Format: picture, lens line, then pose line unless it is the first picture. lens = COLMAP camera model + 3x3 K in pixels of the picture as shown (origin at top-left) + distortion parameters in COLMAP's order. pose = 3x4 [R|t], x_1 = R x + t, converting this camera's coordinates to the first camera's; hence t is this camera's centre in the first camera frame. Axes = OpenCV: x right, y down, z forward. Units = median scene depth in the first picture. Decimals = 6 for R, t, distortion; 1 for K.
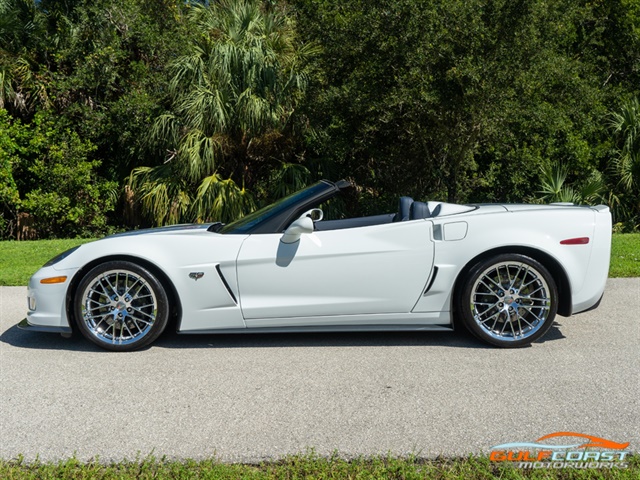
lens RADIAL K [[741.1, 0, 319.3], [0, 741.1, 238.4], [0, 0, 1]] dist [0.009636, 0.009206]
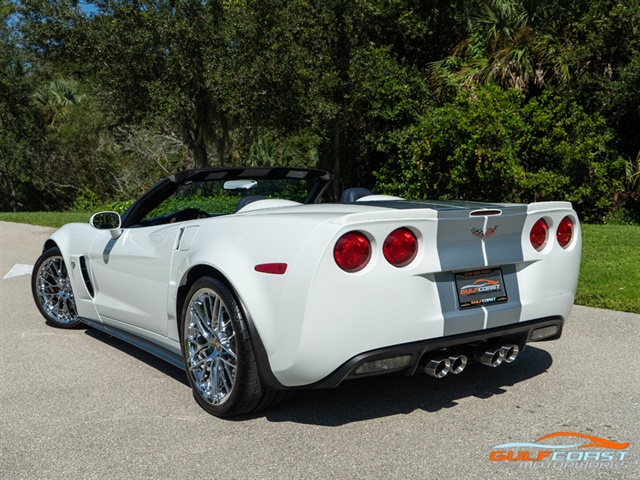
lens RADIAL K [[743.5, 0, 320.3], [0, 743.5, 241.8], [0, 0, 1]] dist [0.008415, 0.025835]
pose [[0.578329, 0.070613, -0.812742, 0.844980], [-0.039098, 0.997501, 0.058844, -0.053886], [0.814866, -0.002254, 0.579645, 0.669228]]
